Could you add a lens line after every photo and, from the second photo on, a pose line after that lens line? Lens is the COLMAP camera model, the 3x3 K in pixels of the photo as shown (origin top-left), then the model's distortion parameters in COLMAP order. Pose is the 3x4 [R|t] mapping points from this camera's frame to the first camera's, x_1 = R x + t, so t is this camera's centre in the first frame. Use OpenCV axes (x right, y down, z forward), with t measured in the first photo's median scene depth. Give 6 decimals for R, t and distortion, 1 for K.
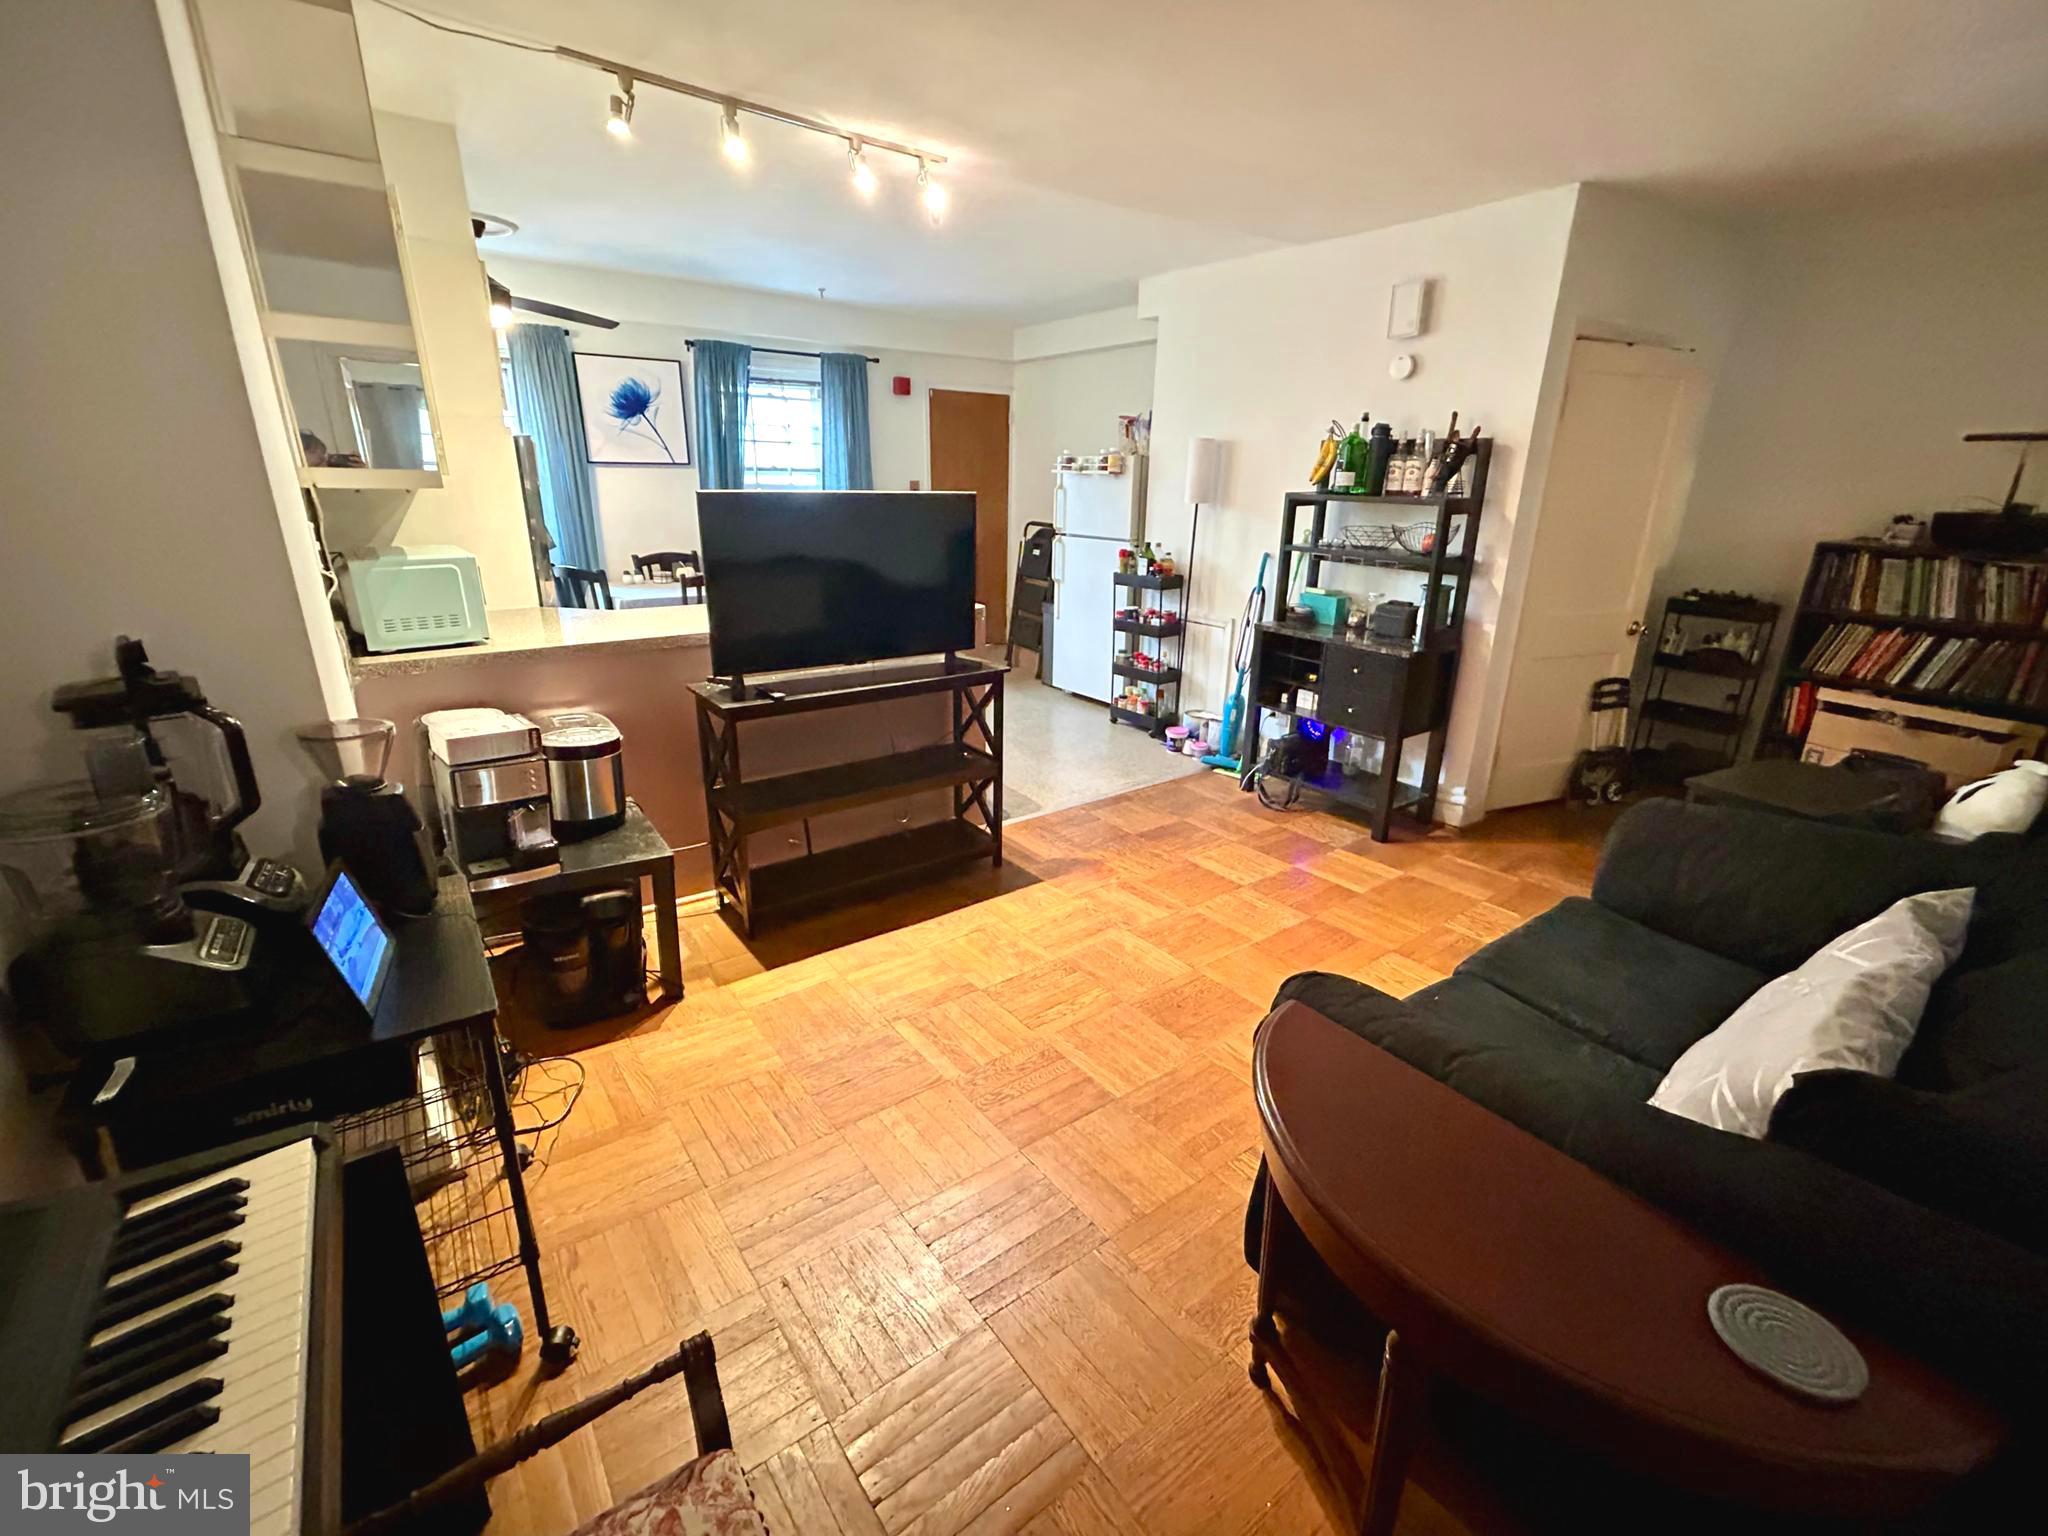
lens RADIAL K [[869.1, 0, 1018.1], [0, 869.1, 770.4], [0, 0, 1]] dist [-0.002798, -0.000038]
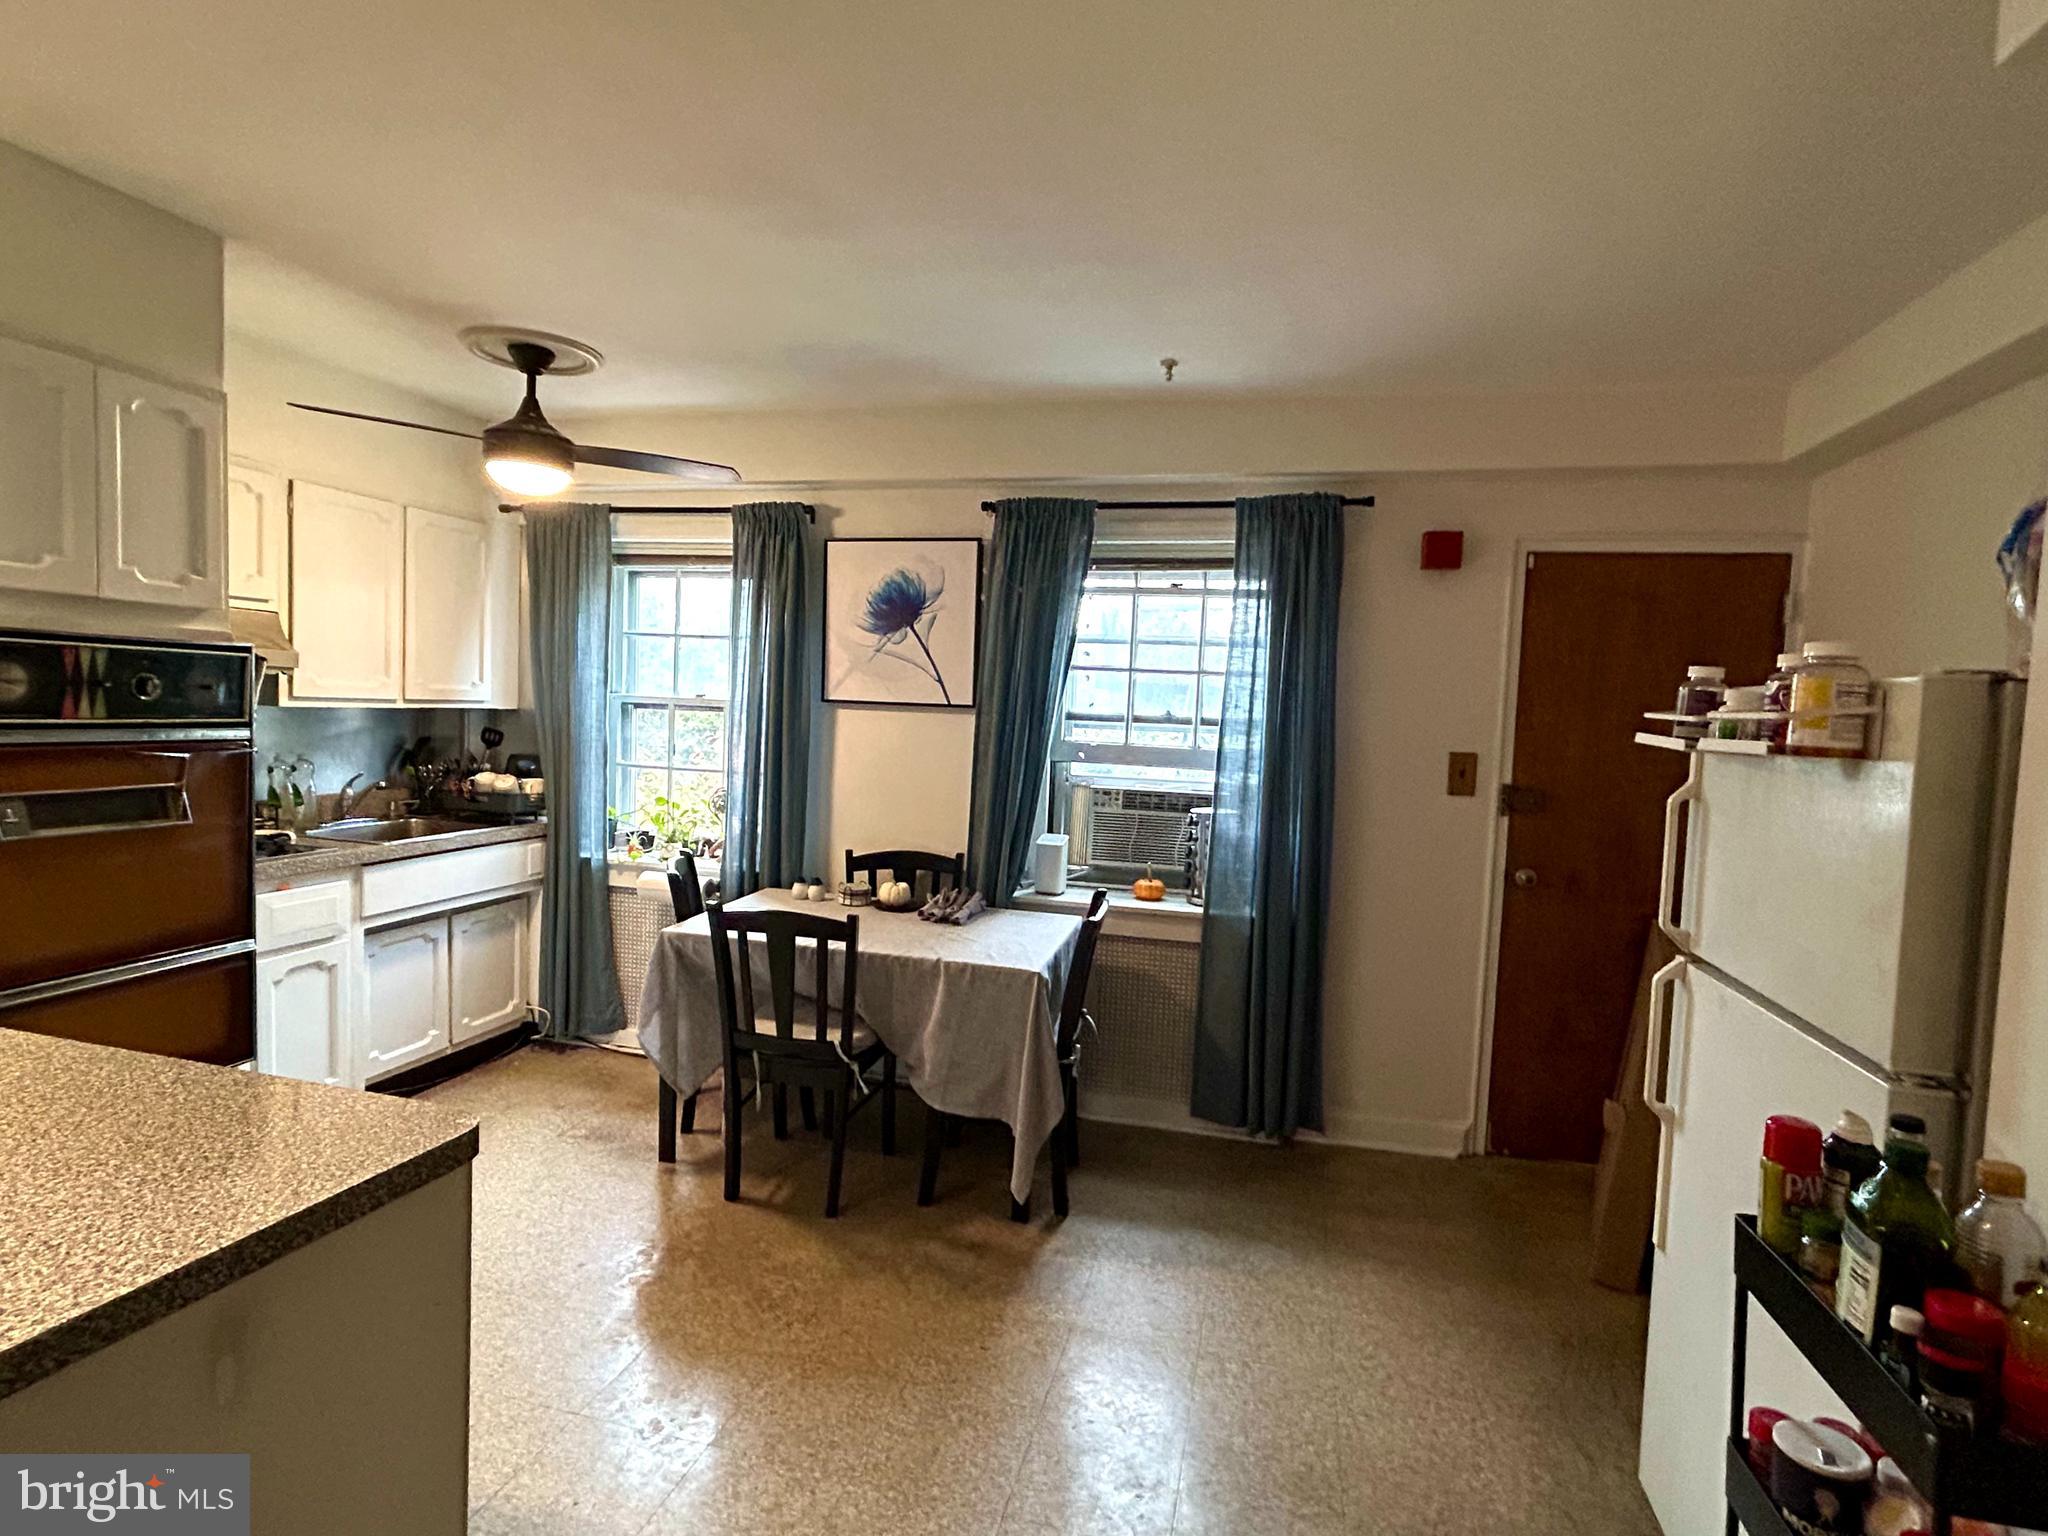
lens RADIAL K [[1033.1, 0, 1023.2], [0, 1033.1, 771.5], [0, 0, 1]] dist [-0.005797, 0.002317]
pose [[0.630232, 0.057342, -0.774286, 0.174706], [-0.279780, 0.947042, -0.157592, -0.228910], [0.724245, 0.315949, 0.612899, 0.662883]]
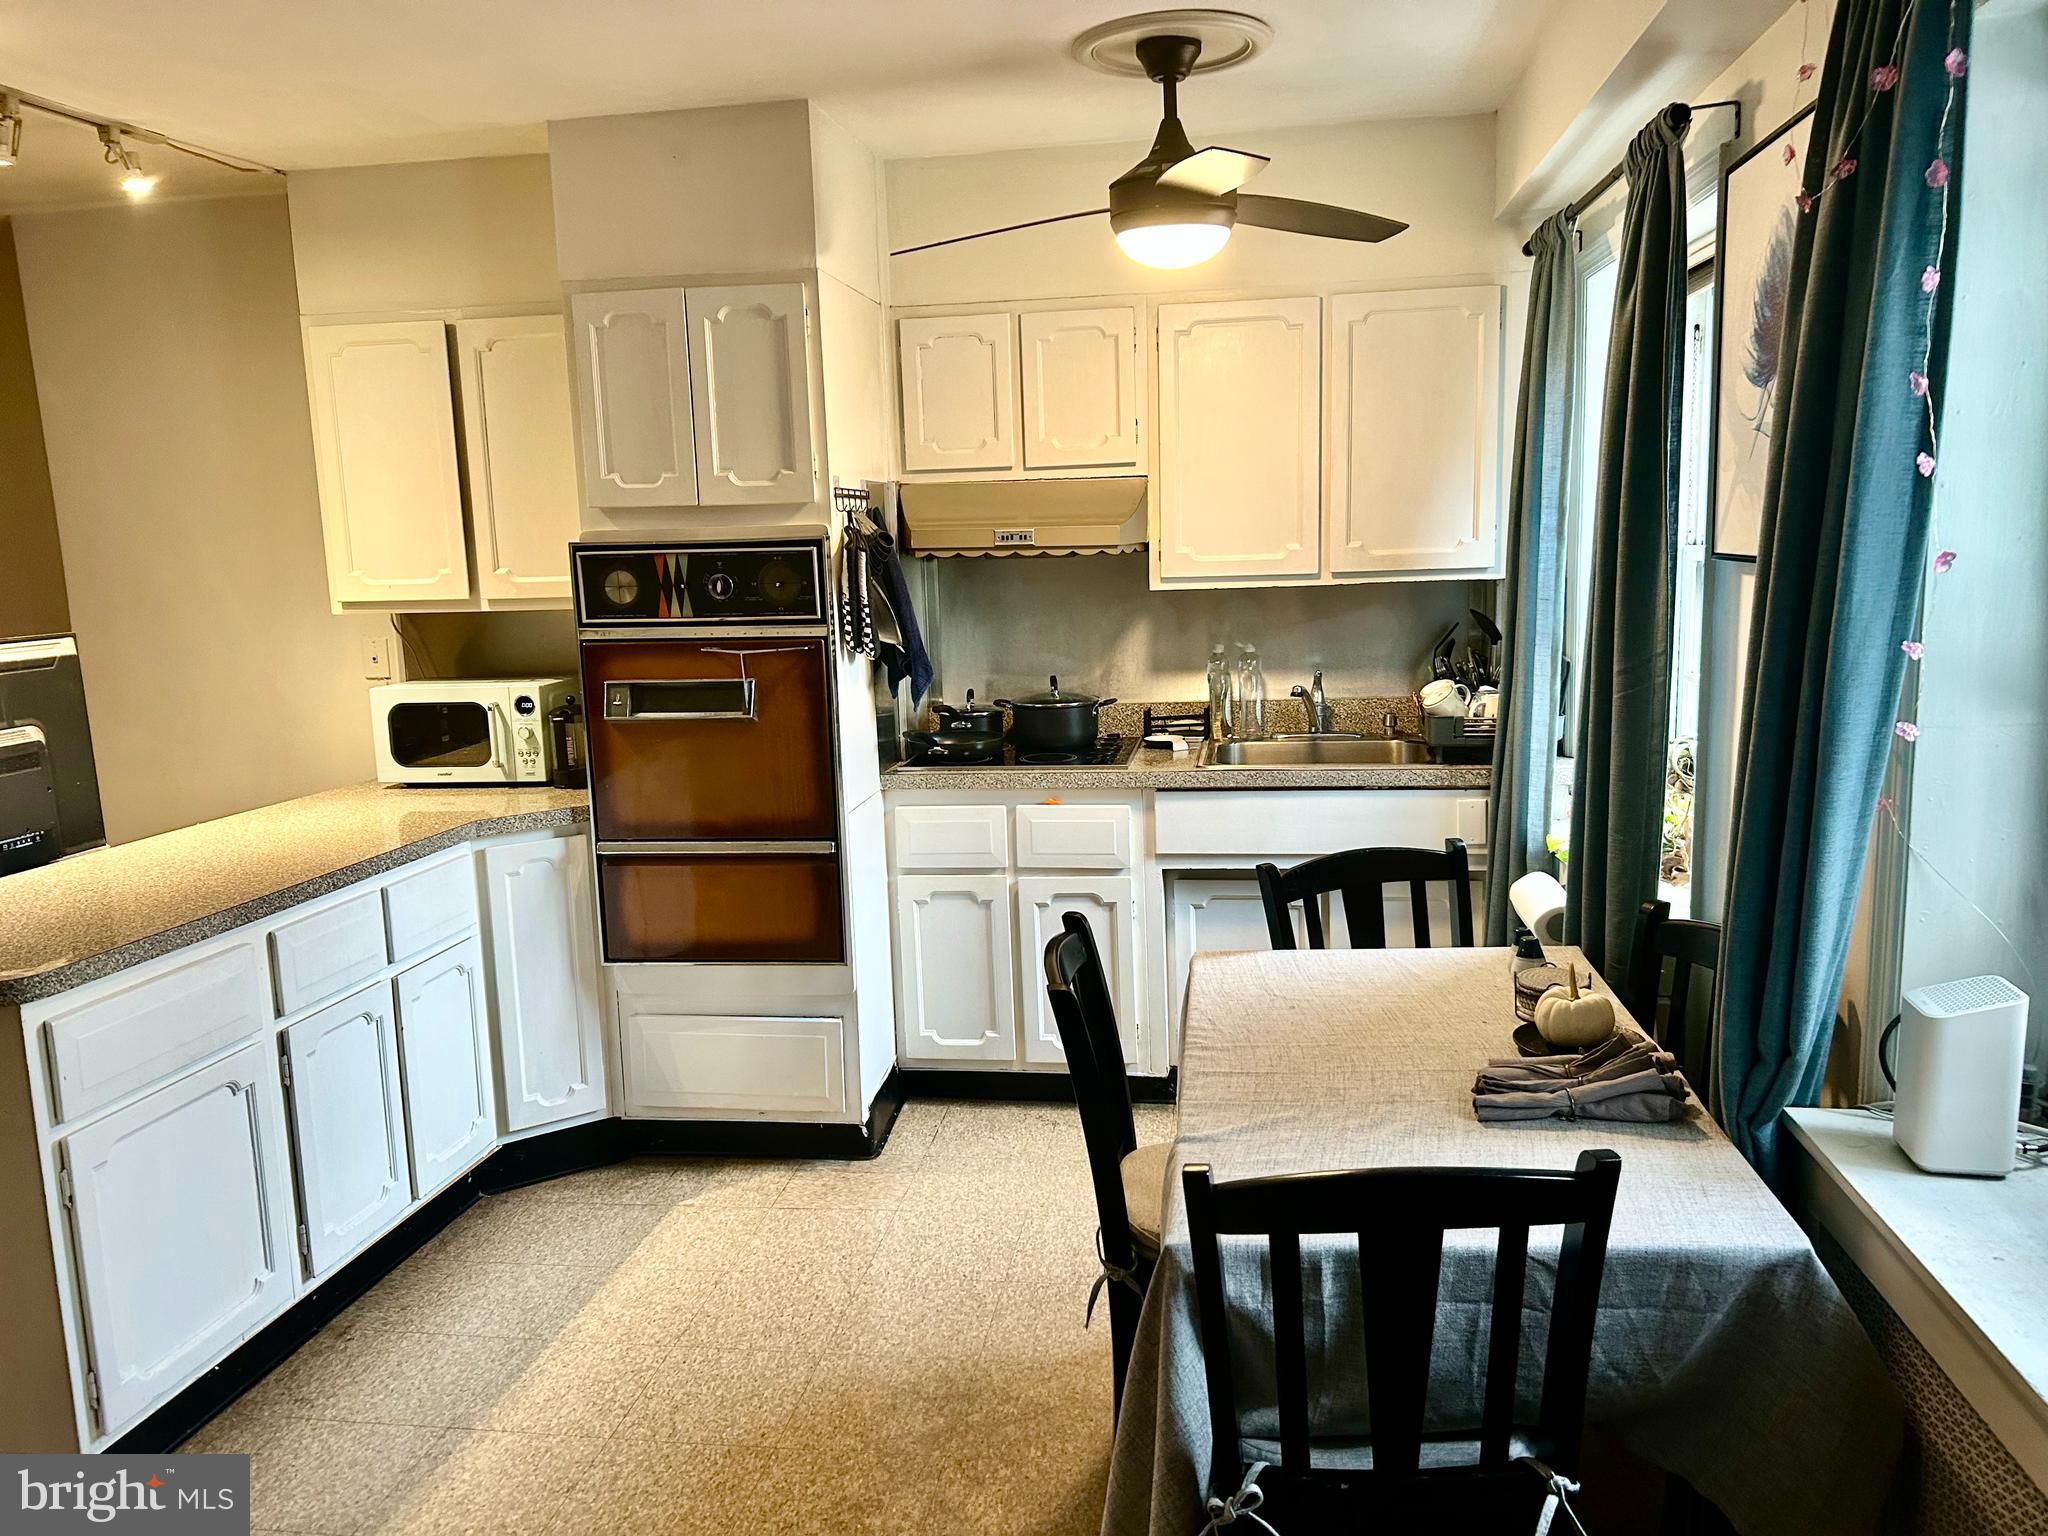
lens RADIAL K [[1549.6, 0, 1018.9], [0, 1549.6, 789.5], [0, 0, 1]] dist [0.035266, -0.035099]
pose [[-0.707417, 0.122793, -0.696048, 0.011503], [-0.211078, 0.903150, 0.373854, -0.425678], [0.674542, 0.411391, -0.612985, 1.182500]]
